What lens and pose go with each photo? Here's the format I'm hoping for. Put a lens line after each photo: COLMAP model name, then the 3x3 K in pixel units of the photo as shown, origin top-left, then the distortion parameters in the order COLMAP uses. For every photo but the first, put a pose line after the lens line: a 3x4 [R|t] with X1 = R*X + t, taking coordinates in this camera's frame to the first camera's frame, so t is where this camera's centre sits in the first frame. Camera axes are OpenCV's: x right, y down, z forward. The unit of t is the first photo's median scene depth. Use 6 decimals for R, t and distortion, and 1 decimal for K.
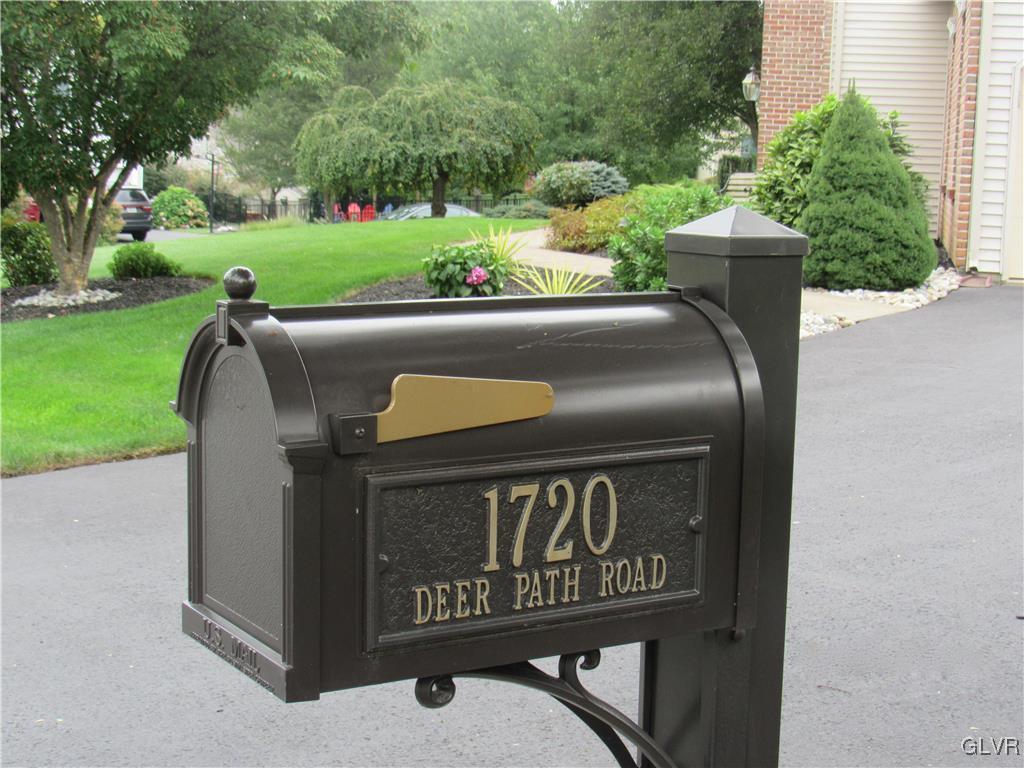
lens RADIAL K [[1809.5, 0, 512.0], [0, 1809.5, 384.0], [0, 0, 1]] dist [-0.129650, 0.180842]
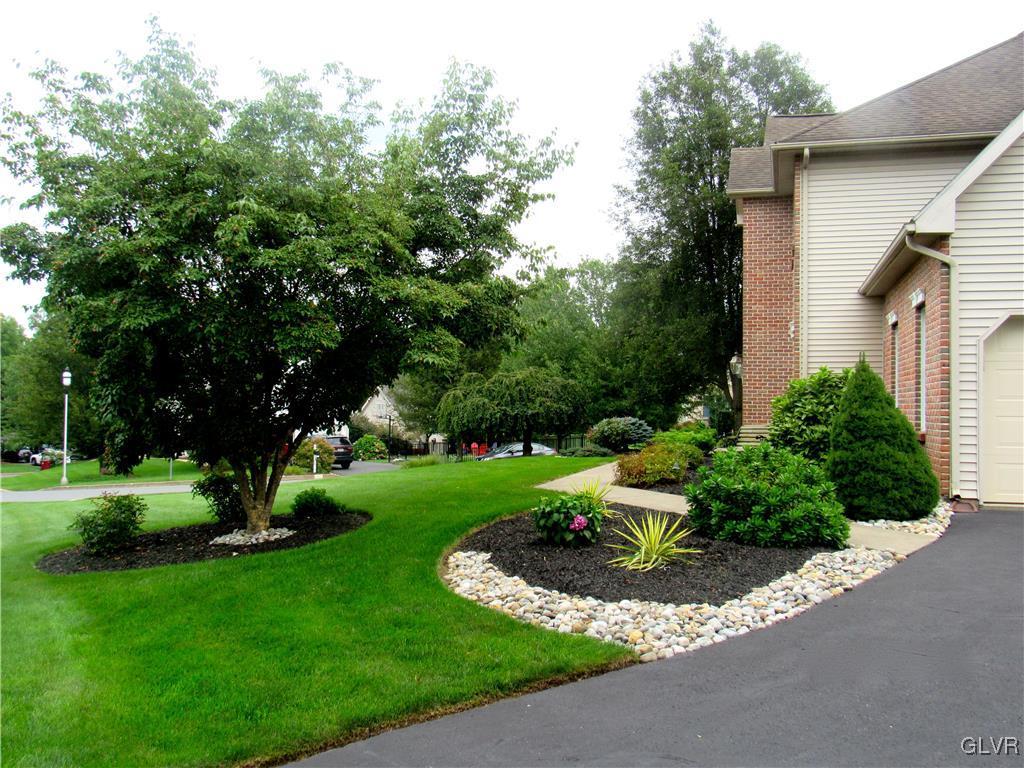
lens RADIAL K [[1001.1, 0, 512.0], [0, 1001.1, 384.0], [0, 0, 1]] dist [-0.005414, -0.002509]
pose [[0.998506, -0.026215, -0.047937, -0.023307], [0.018608, 0.988088, -0.152764, -0.040499], [0.051370, 0.151644, 0.987099, 0.268981]]
